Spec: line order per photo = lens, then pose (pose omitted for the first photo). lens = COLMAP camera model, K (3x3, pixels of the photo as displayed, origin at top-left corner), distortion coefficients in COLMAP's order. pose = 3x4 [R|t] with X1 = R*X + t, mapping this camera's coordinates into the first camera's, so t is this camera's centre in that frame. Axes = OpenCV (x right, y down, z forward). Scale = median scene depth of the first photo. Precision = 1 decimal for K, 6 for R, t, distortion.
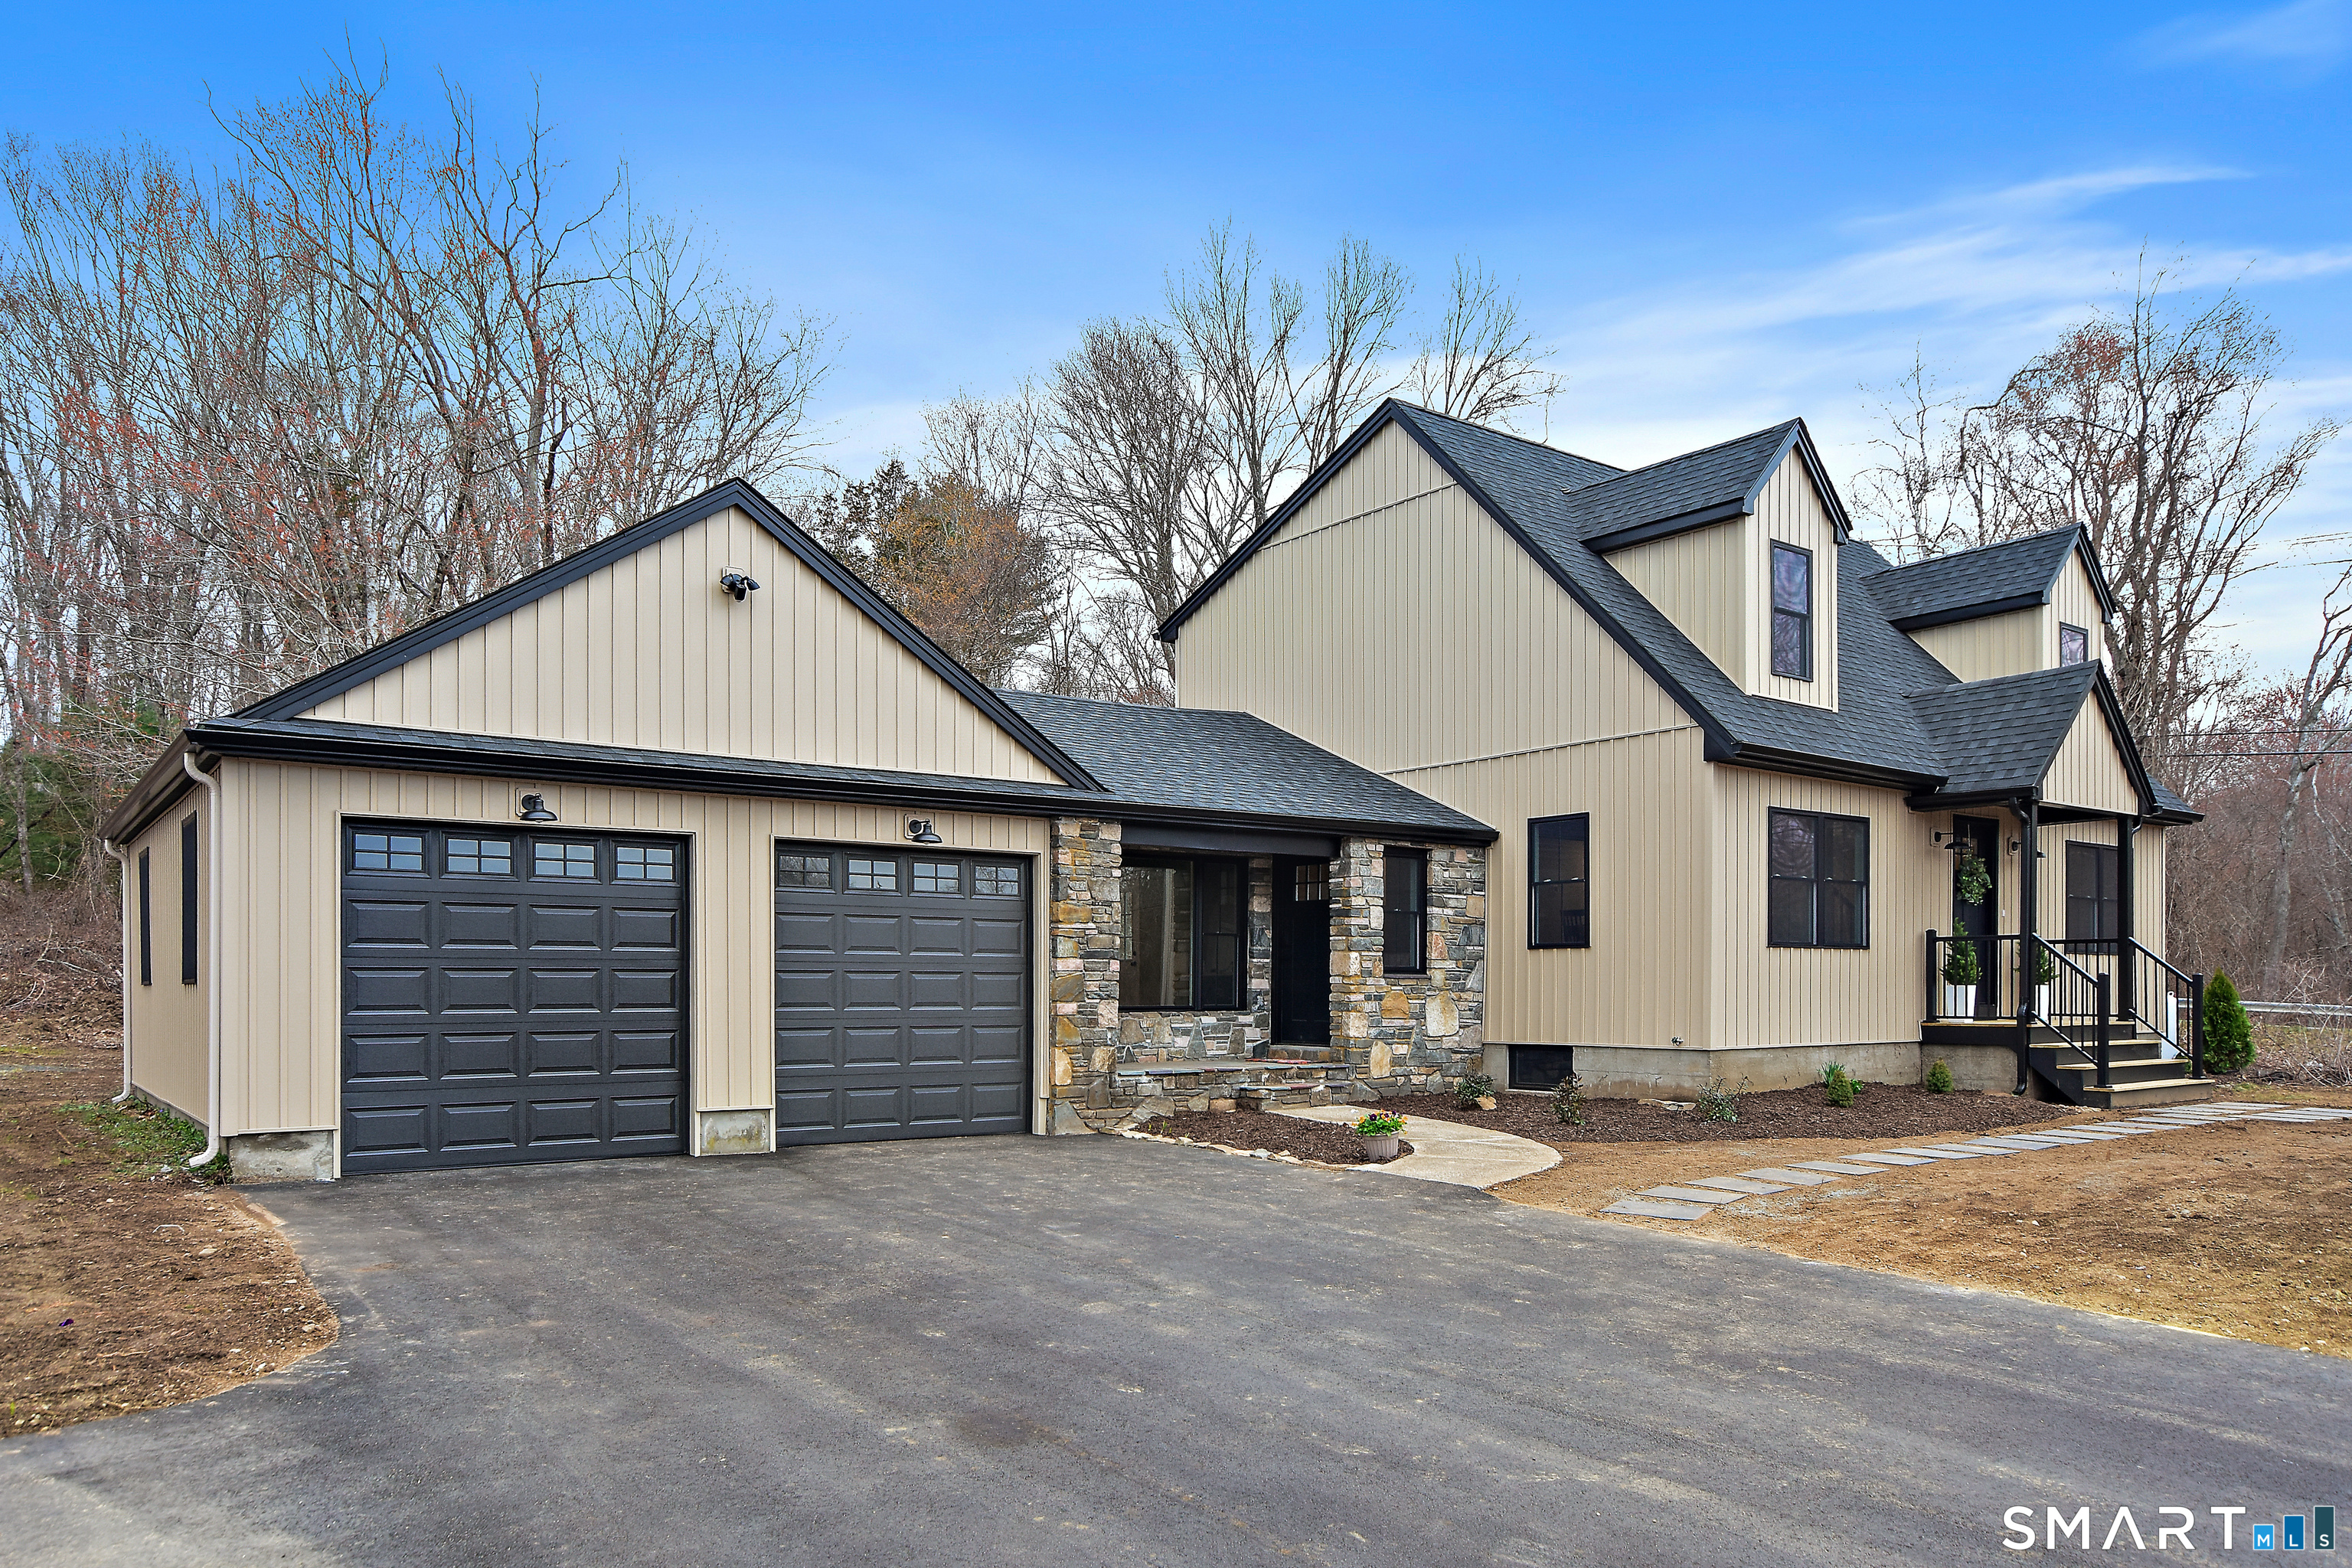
lens RADIAL K [[1605.5, 0, 1174.3], [0, 1605.5, 960.0], [0, 0, 1]] dist [0.002292, 0.001420]
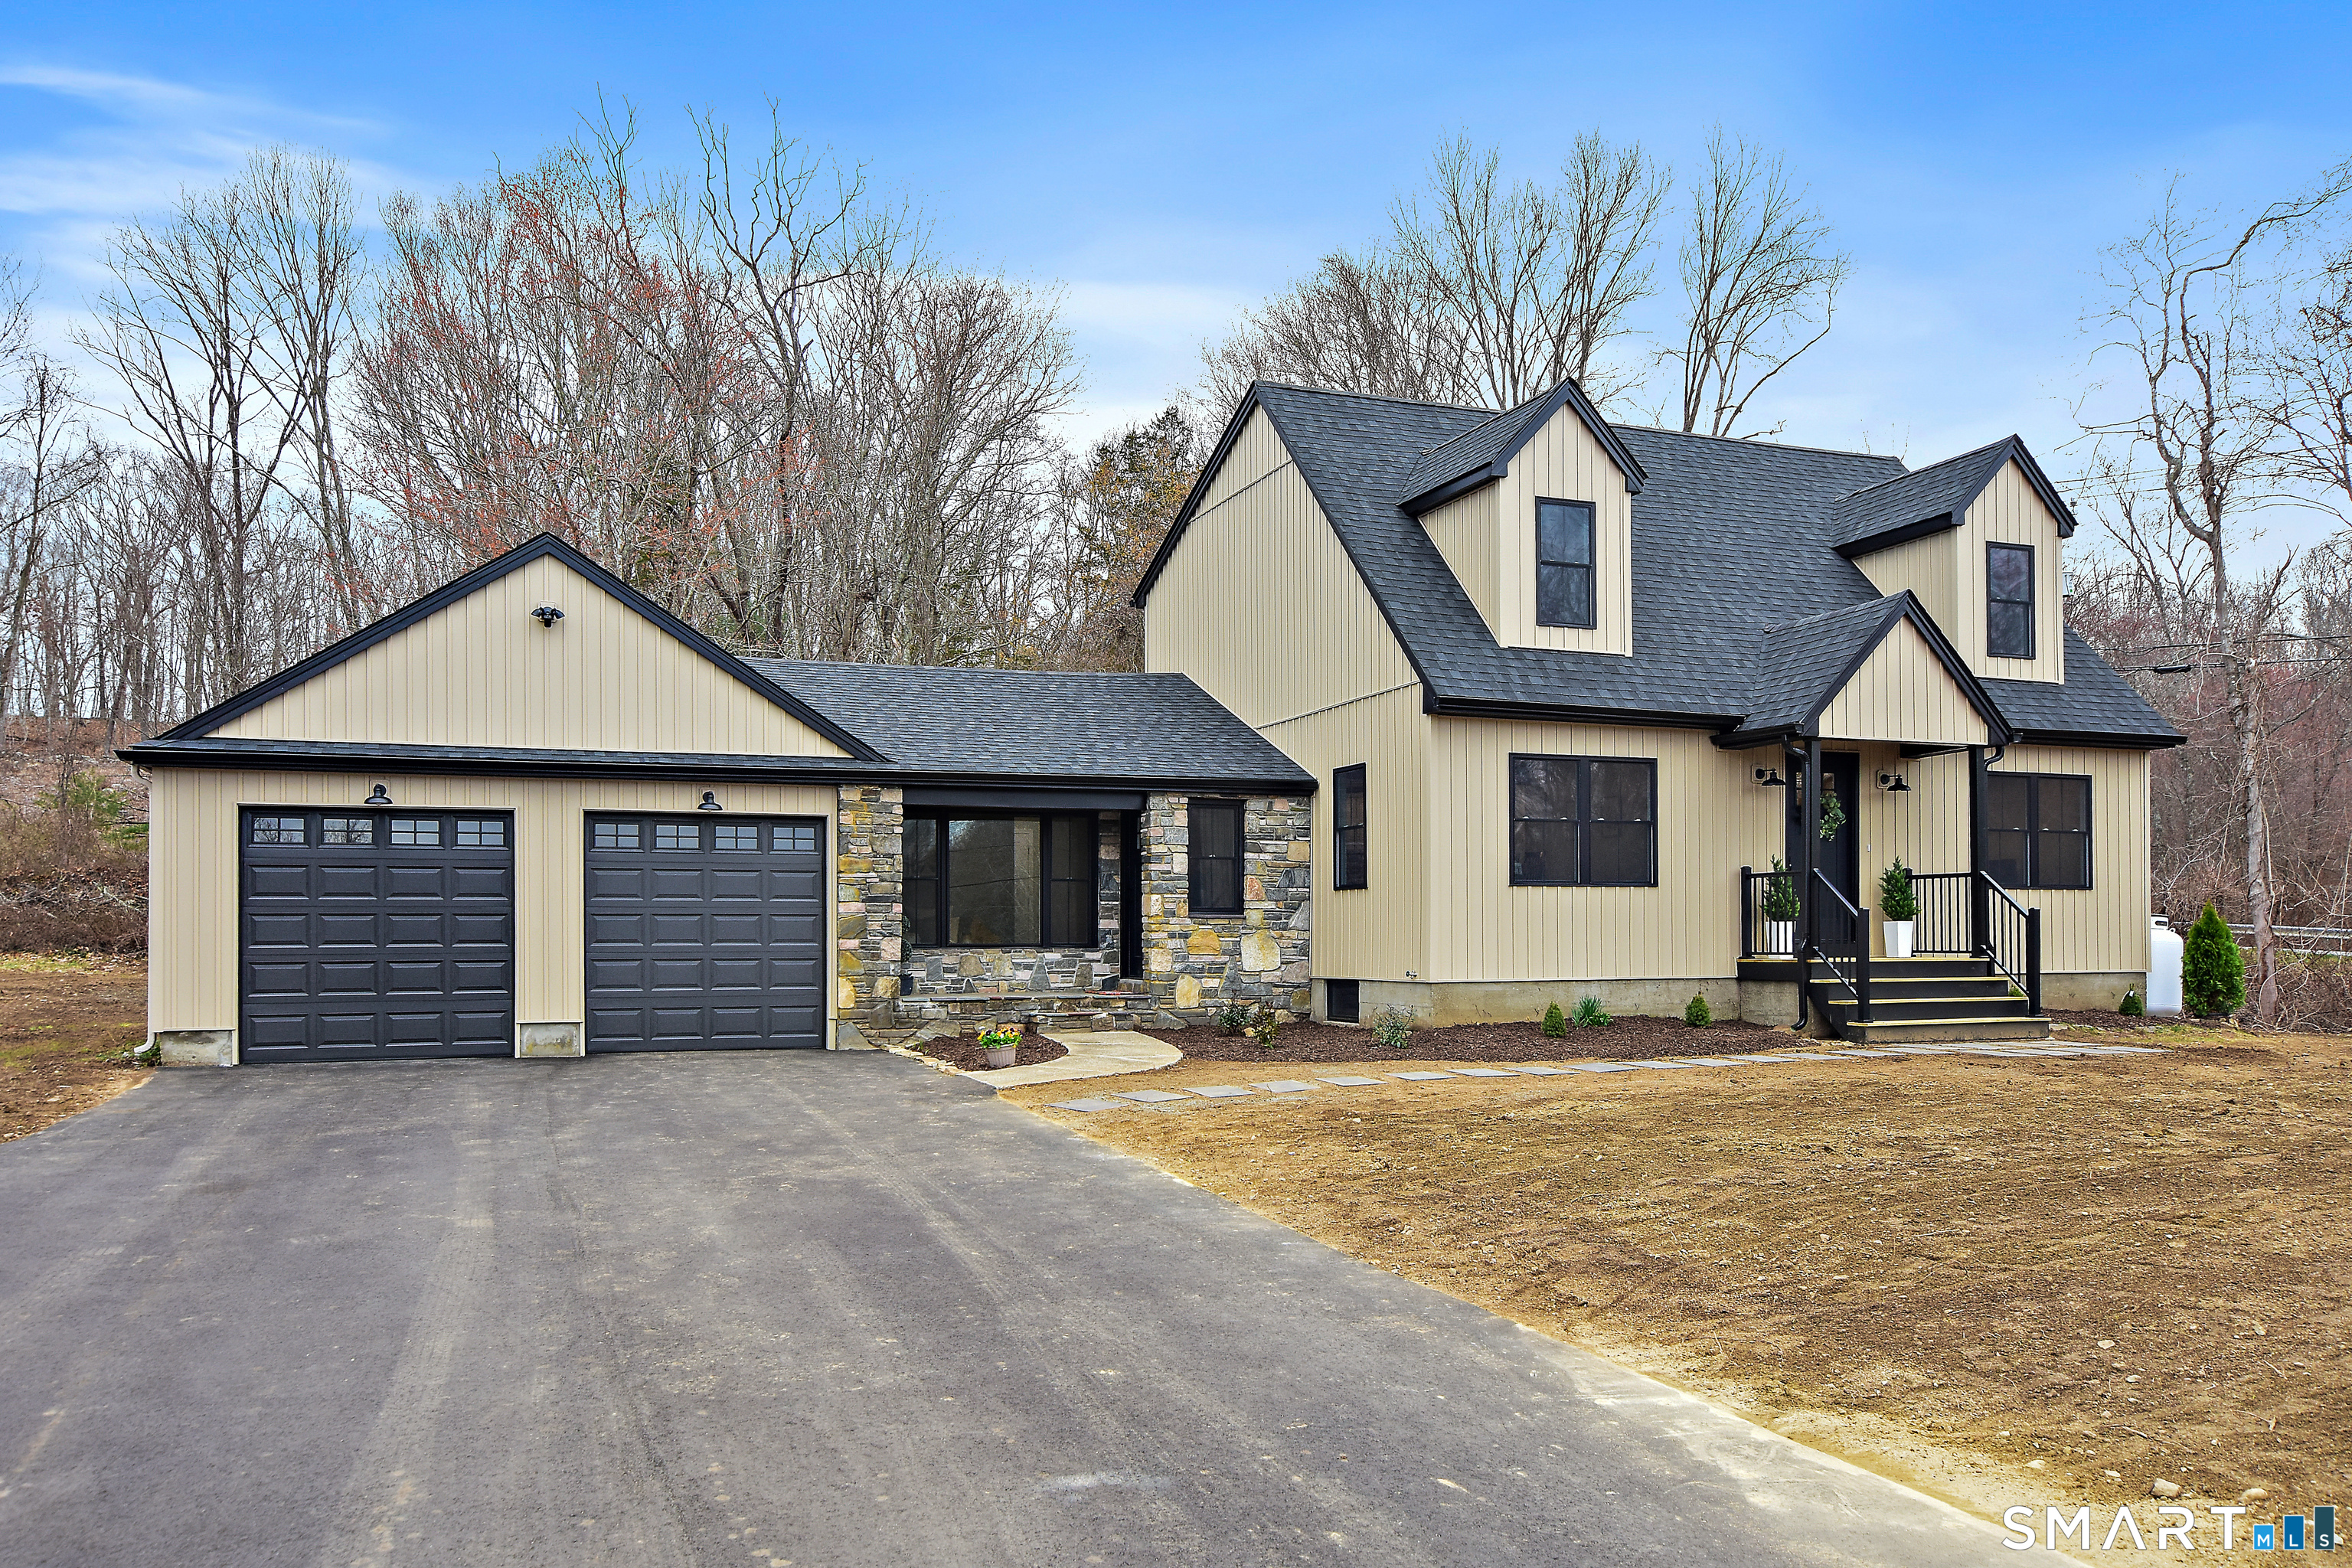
lens RADIAL K [[1754.9, 0, 1175.4], [0, 1754.9, 894.0], [0, 0, 1]] dist [-0.001359, 0.054631]
pose [[0.960907, -0.010240, -0.276681, 0.476591], [0.008430, 0.999935, -0.007732, 0.004304], [0.276742, 0.005097, 0.960931, -0.171045]]
